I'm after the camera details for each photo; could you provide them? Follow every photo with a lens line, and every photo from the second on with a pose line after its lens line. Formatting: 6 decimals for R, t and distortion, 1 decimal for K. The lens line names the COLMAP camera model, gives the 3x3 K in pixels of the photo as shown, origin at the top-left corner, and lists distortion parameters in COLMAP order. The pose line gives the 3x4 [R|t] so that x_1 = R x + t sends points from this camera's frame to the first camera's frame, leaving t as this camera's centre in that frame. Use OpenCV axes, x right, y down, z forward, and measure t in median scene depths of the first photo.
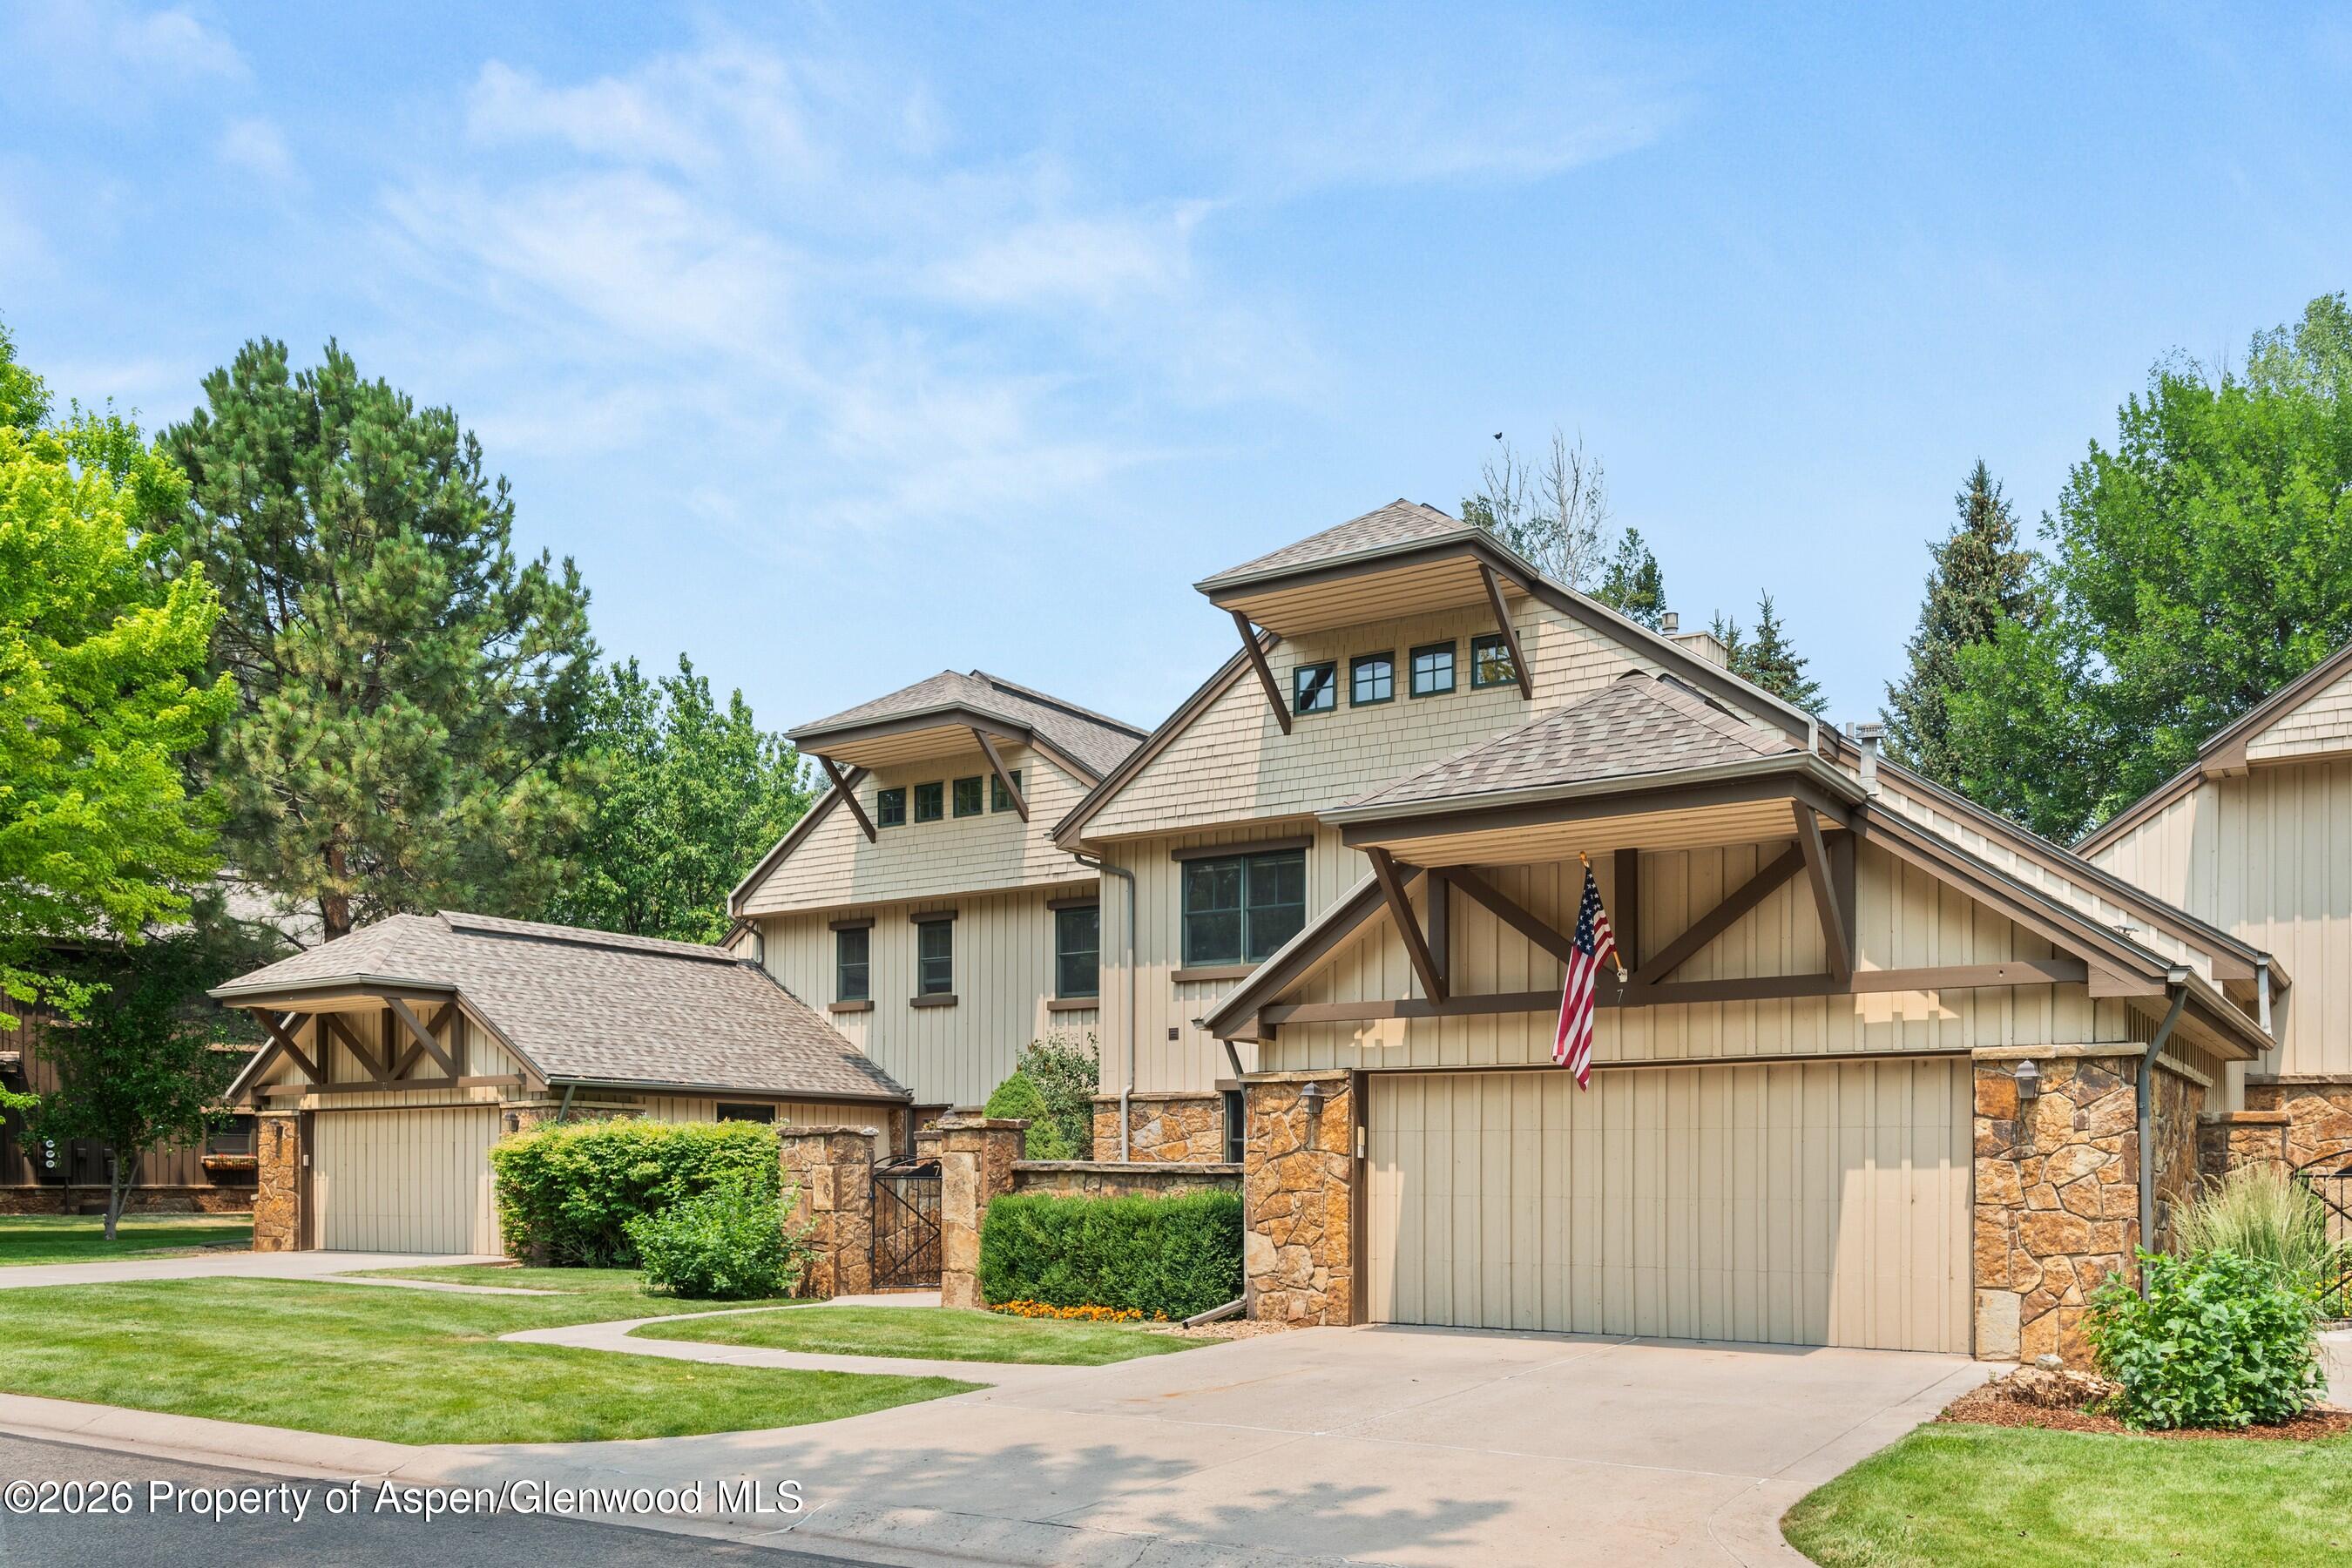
lens RADIAL K [[1830.0, 0, 1176.0], [0, 1830.0, 784.0], [0, 0, 1]] dist [0.040902, -0.000565]
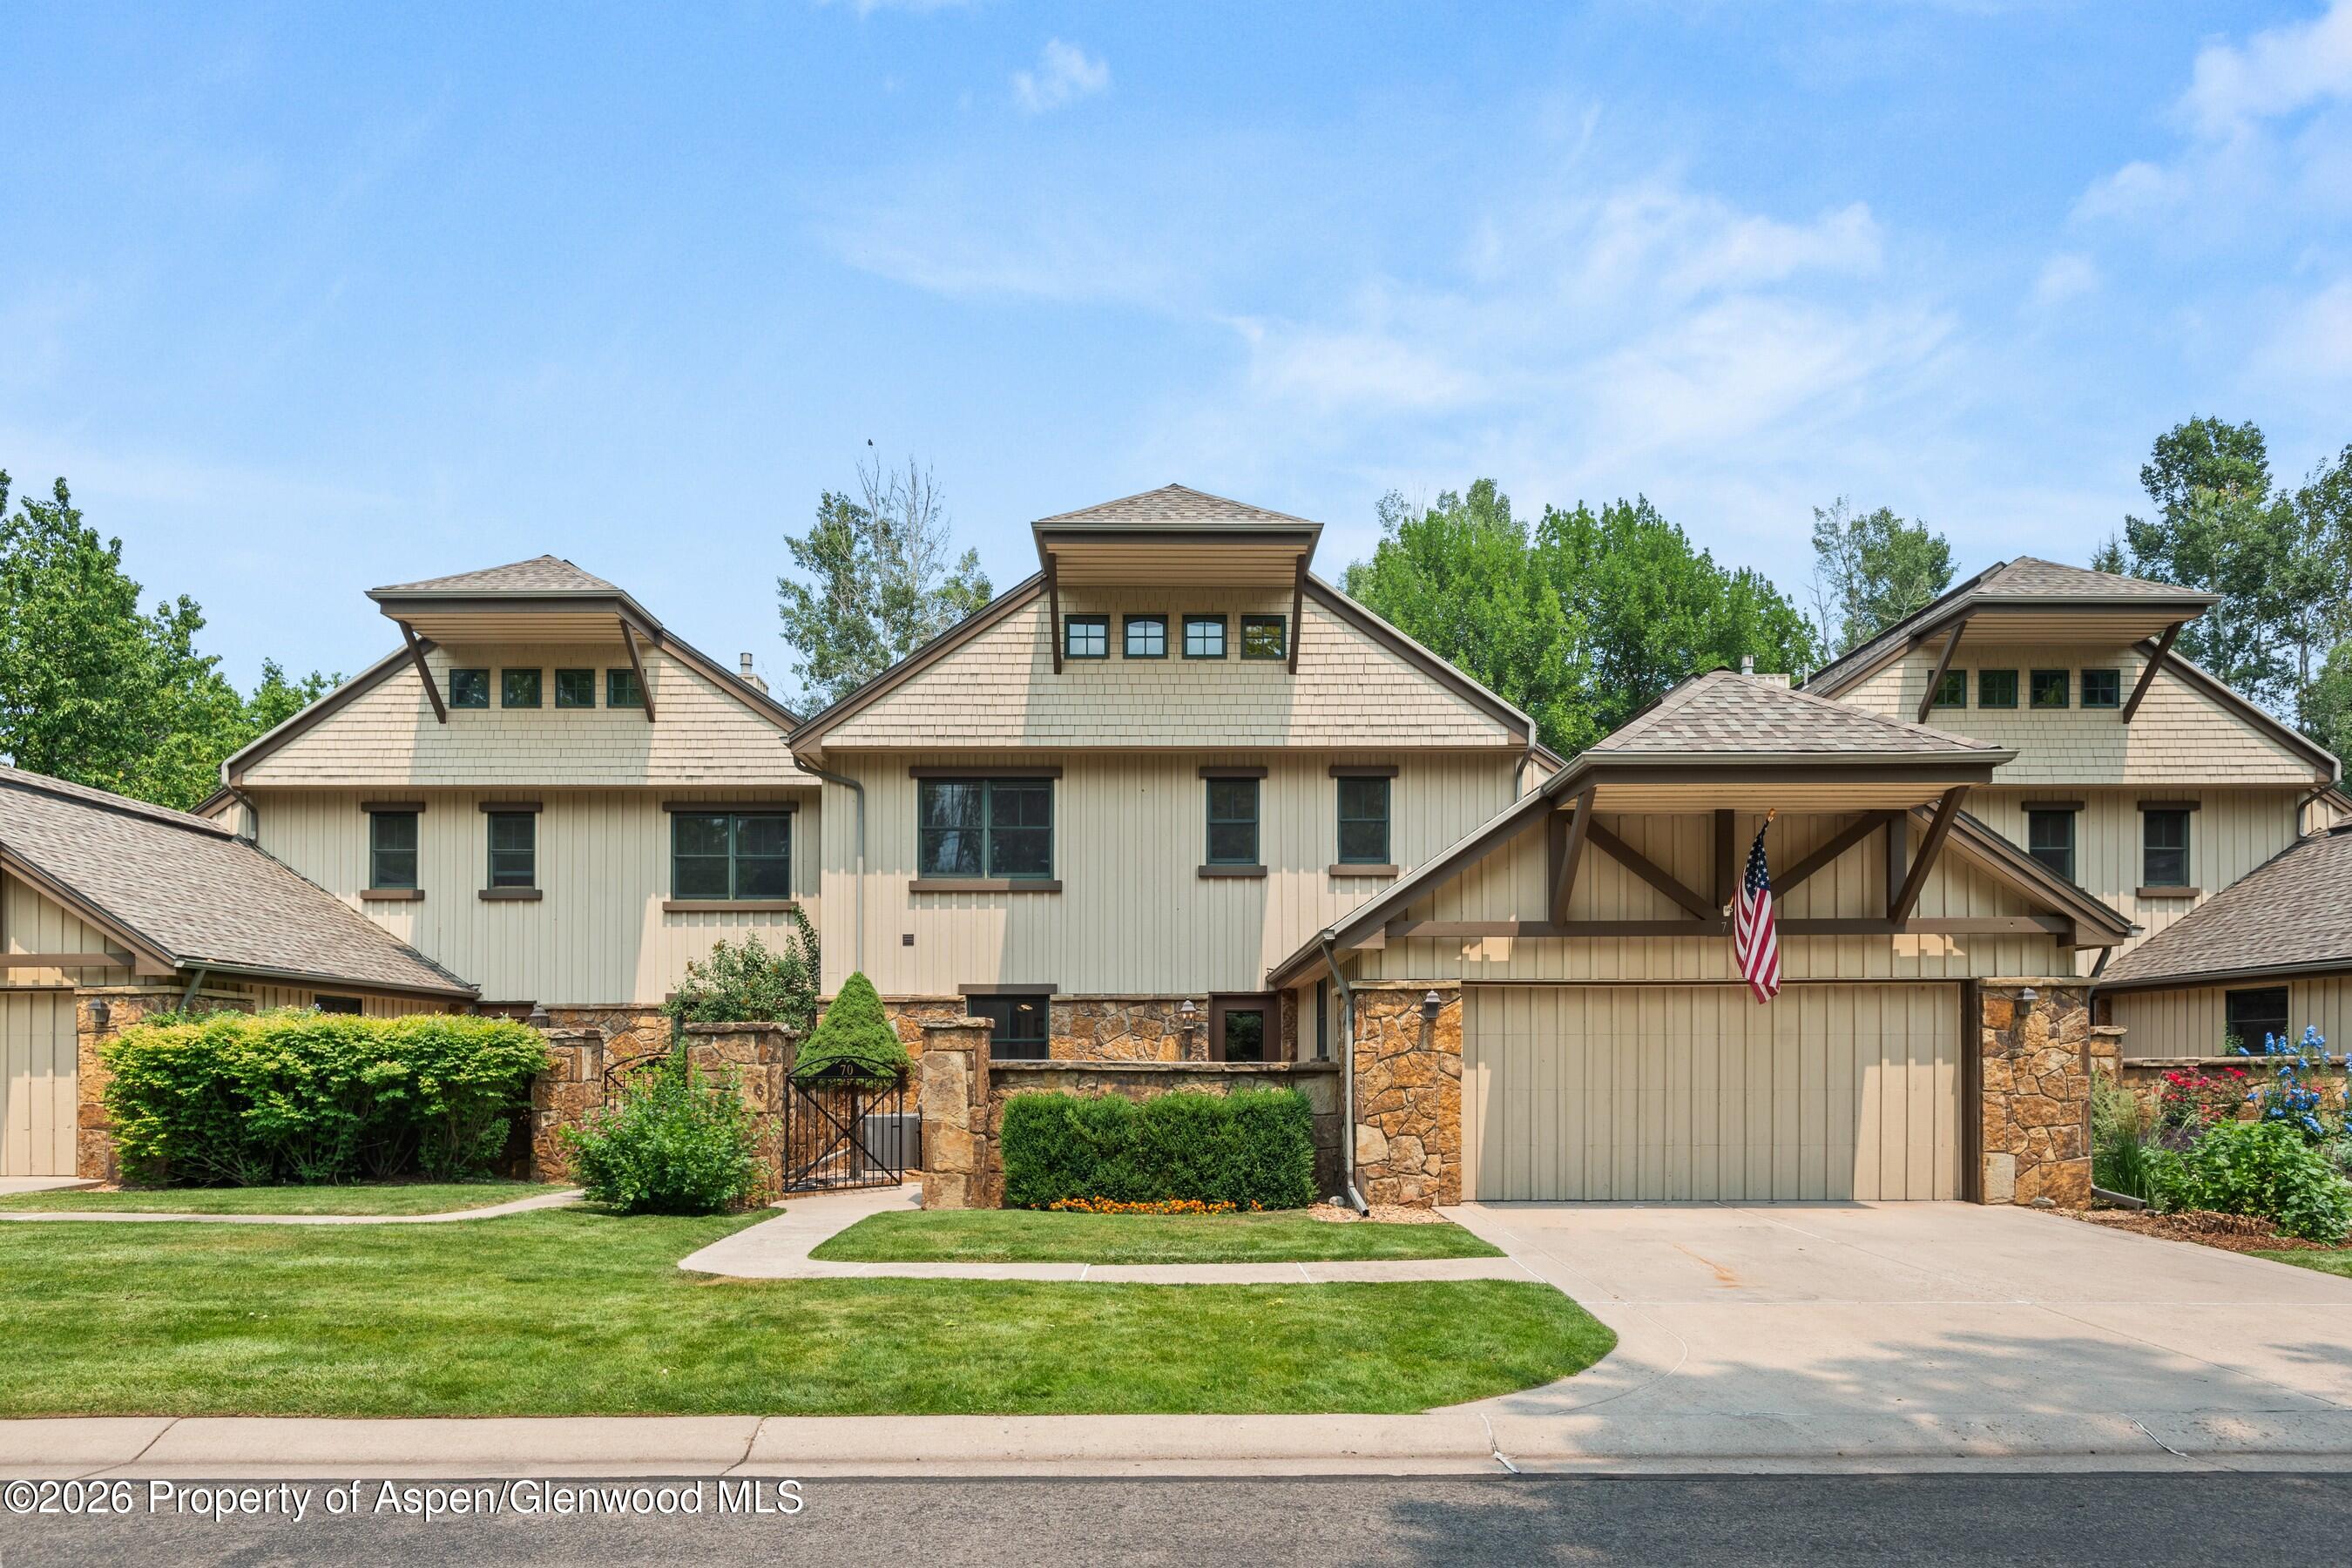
lens RADIAL K [[1475.2, 0, 1176.0], [0, 1475.2, 784.0], [0, 0, 1]] dist [0.017776, -0.000497]
pose [[0.832366, 0.101025, 0.544942, -0.368439], [-0.111687, 0.993650, -0.013615, 0.044288], [-0.542857, -0.049530, 0.838363, 0.220959]]
